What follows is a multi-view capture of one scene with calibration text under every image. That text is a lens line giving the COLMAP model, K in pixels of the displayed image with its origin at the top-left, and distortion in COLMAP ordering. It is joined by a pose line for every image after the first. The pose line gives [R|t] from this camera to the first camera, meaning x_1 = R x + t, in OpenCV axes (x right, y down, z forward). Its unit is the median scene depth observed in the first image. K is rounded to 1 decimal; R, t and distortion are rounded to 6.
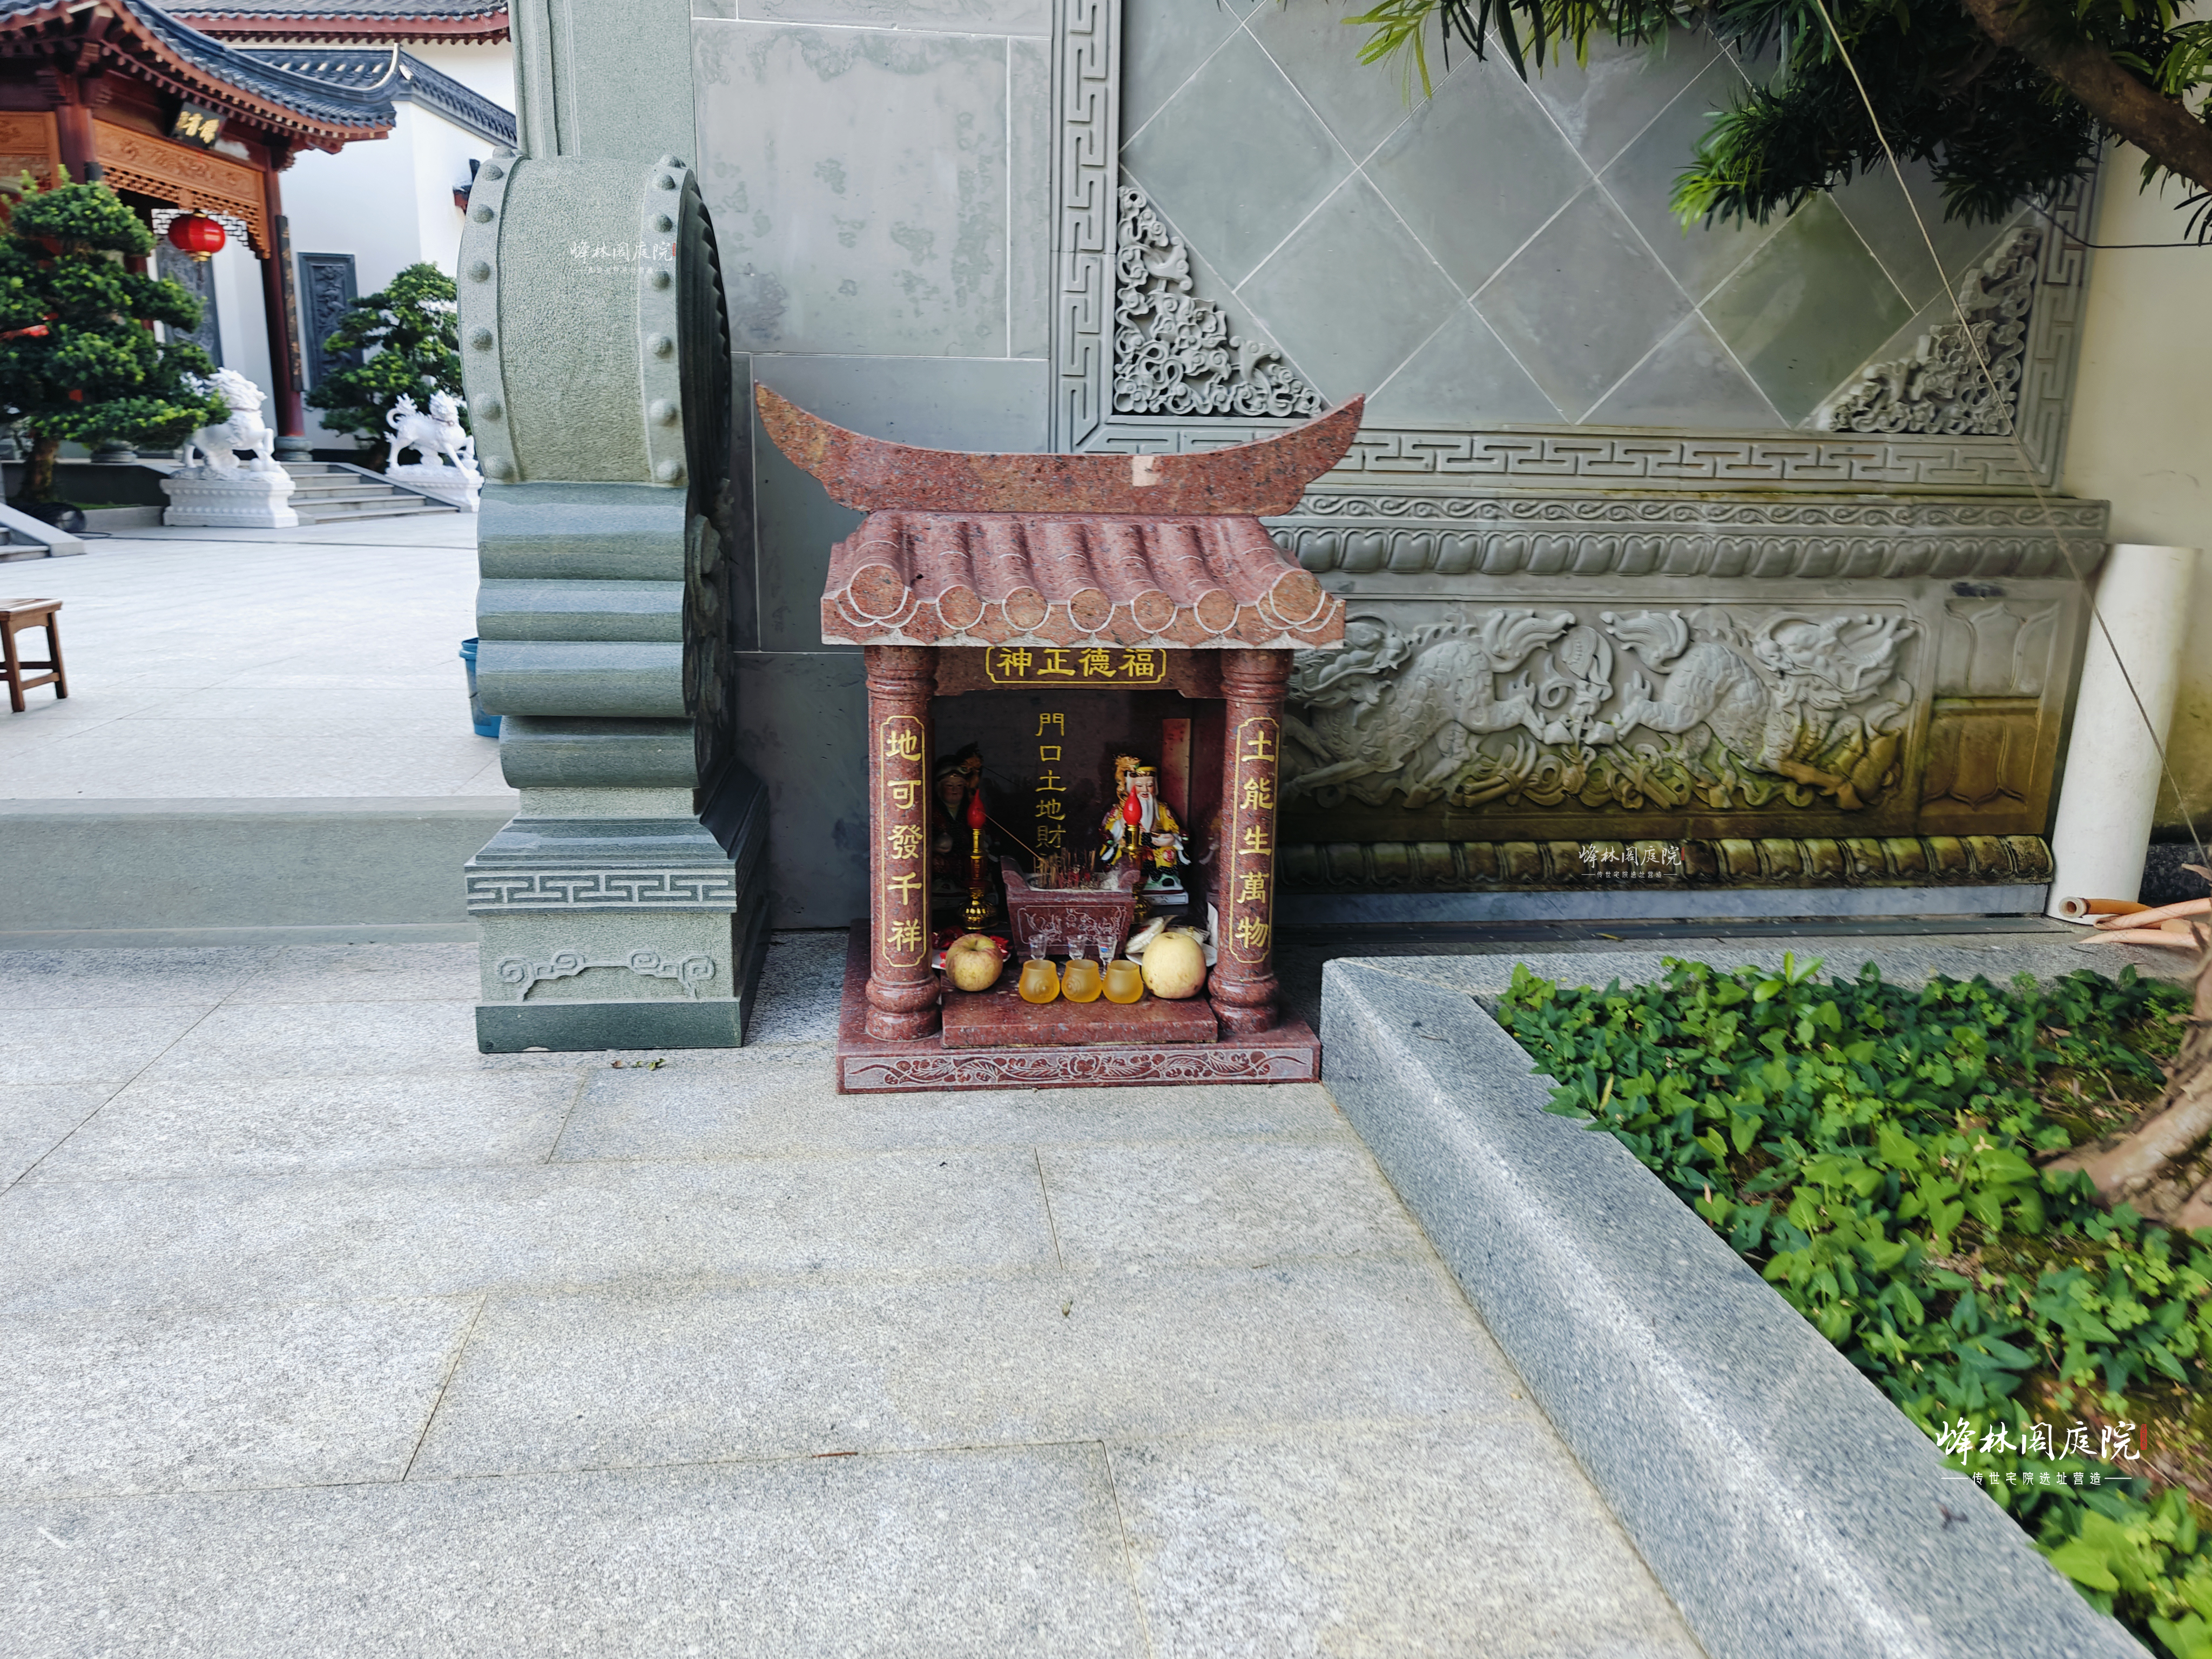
lens RADIAL K [[1519.5, 0, 1113.9], [0, 1519.5, 822.2], [0, 0, 1]] dist [0.049449, -0.050287]
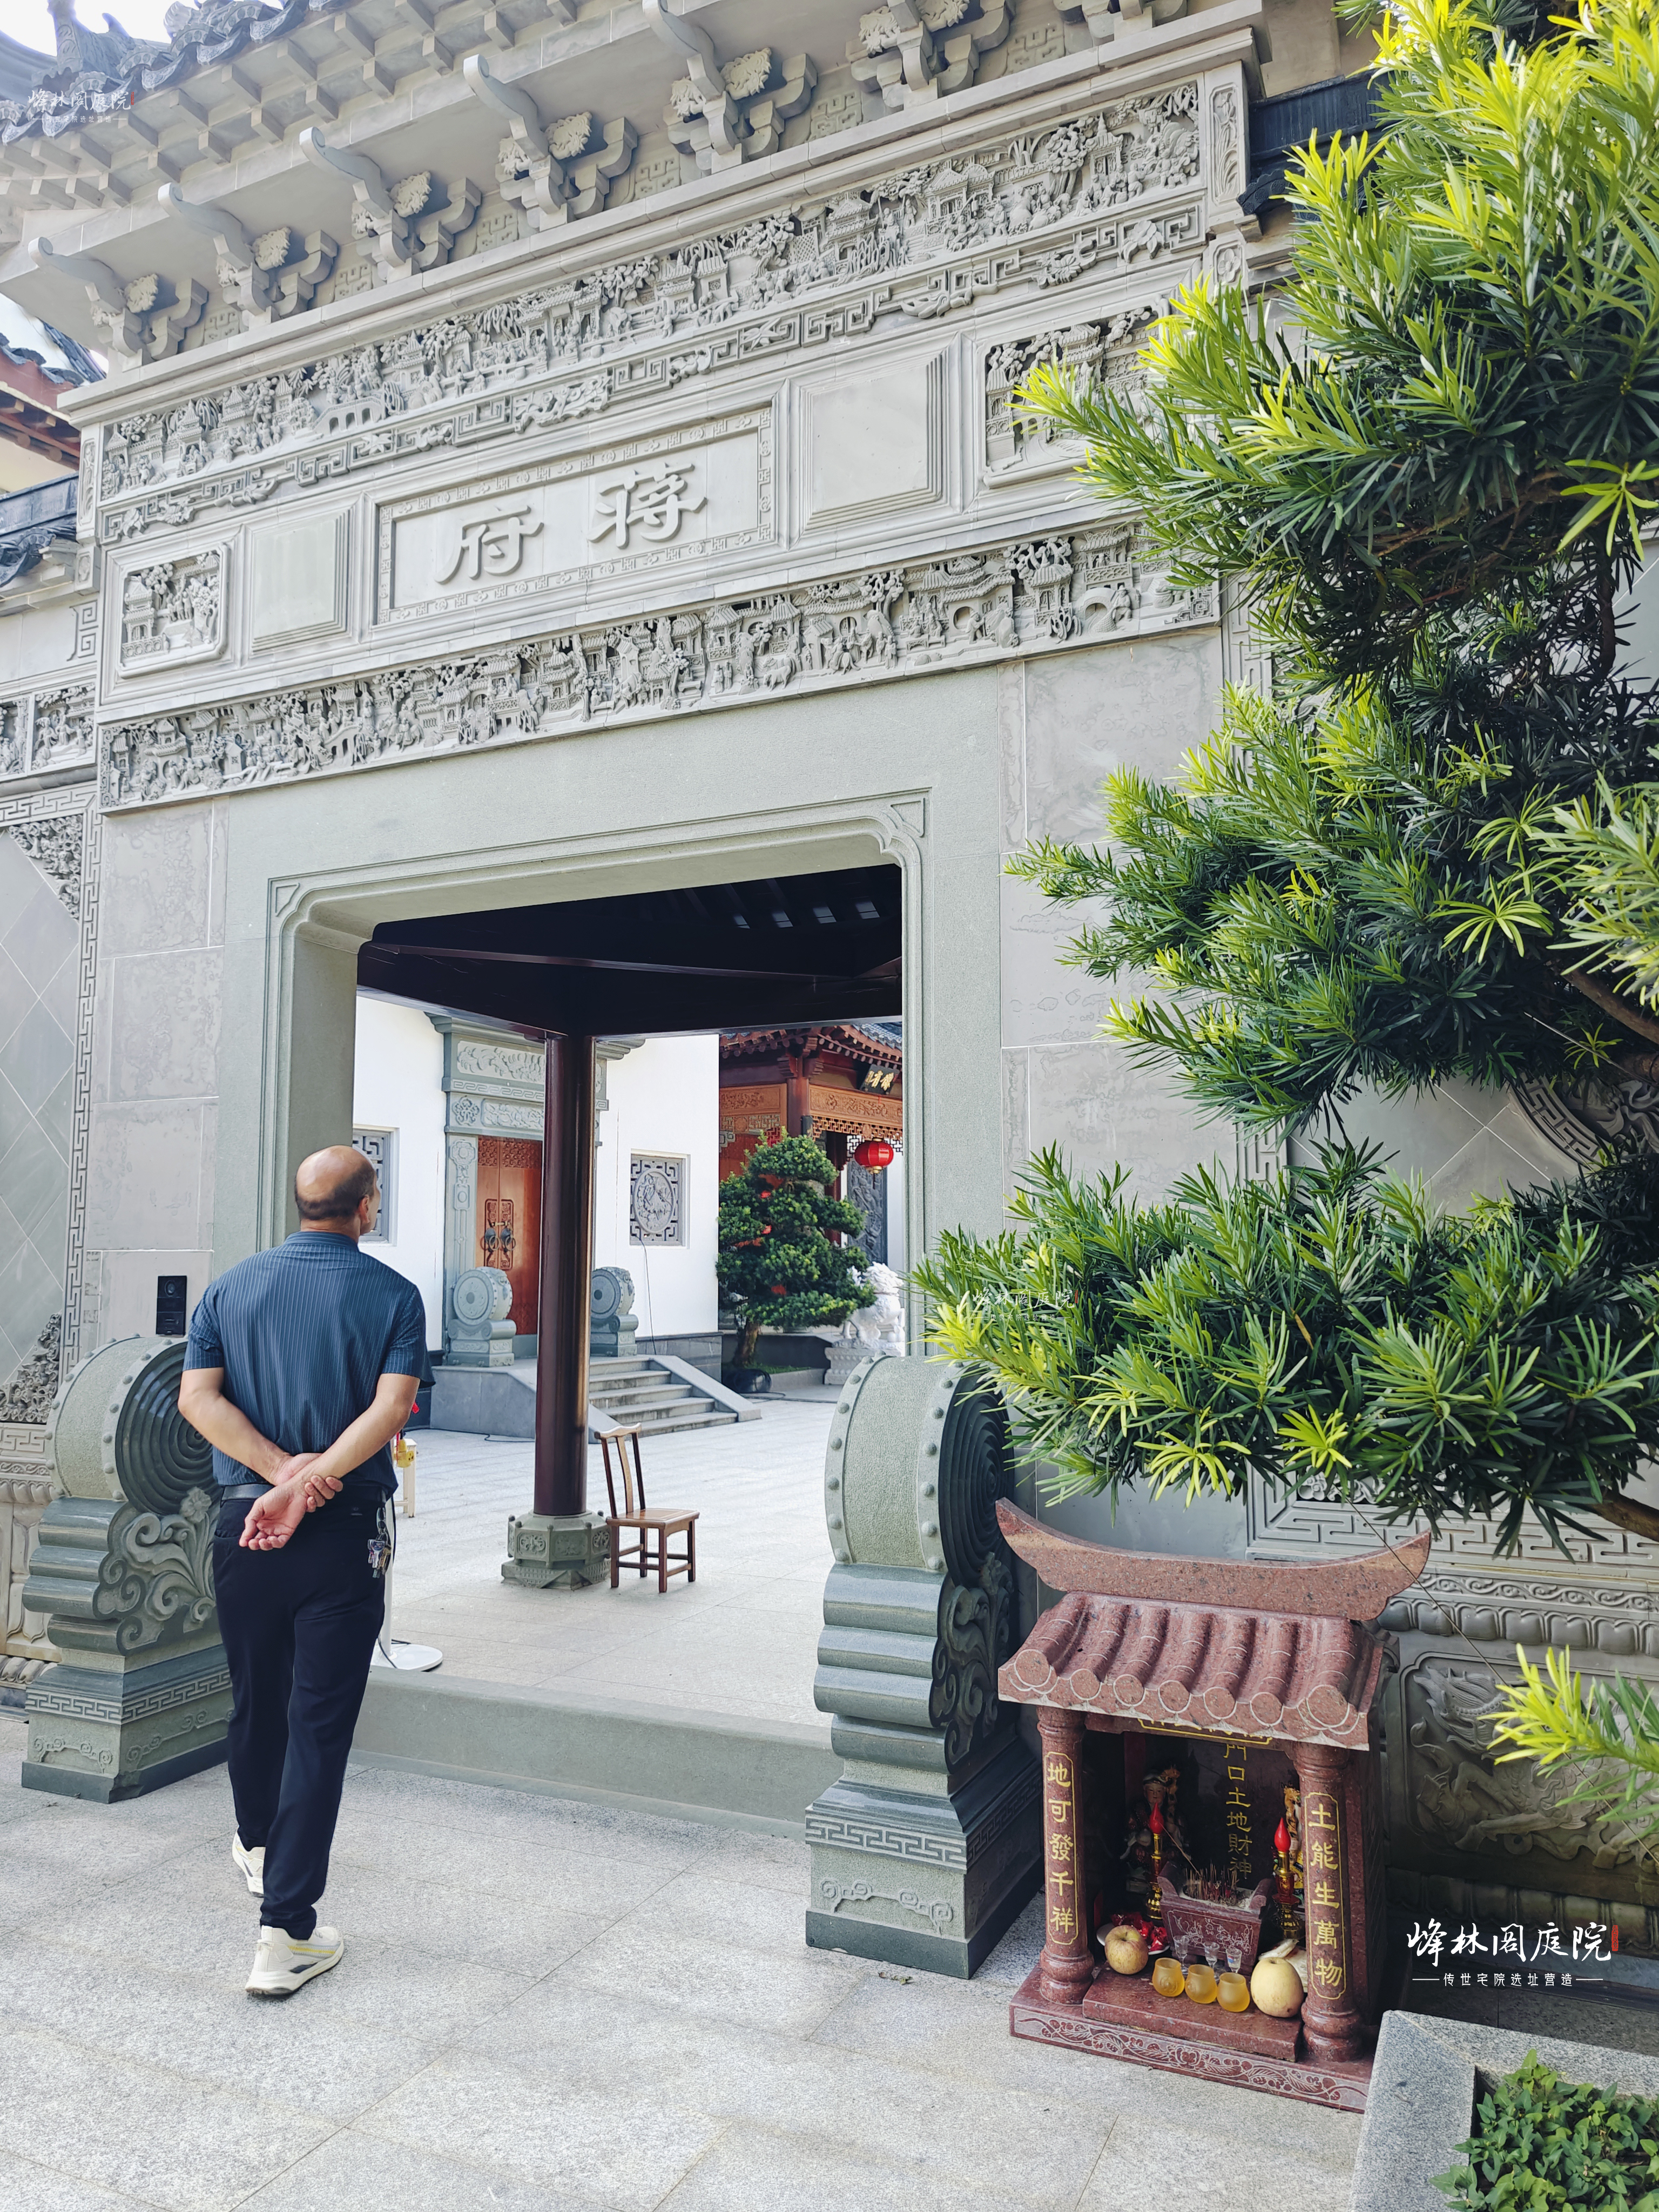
lens RADIAL K [[1525.5, 0, 829.0], [0, 1525.5, 1186.6], [0, 0, 1]] dist [0.111152, -0.149851]
pose [[0.846987, -0.051589, -0.529105, 0.440961], [-0.105226, 0.959320, -0.261980, -0.163158], [0.521096, 0.277569, 0.807102, -0.410260]]
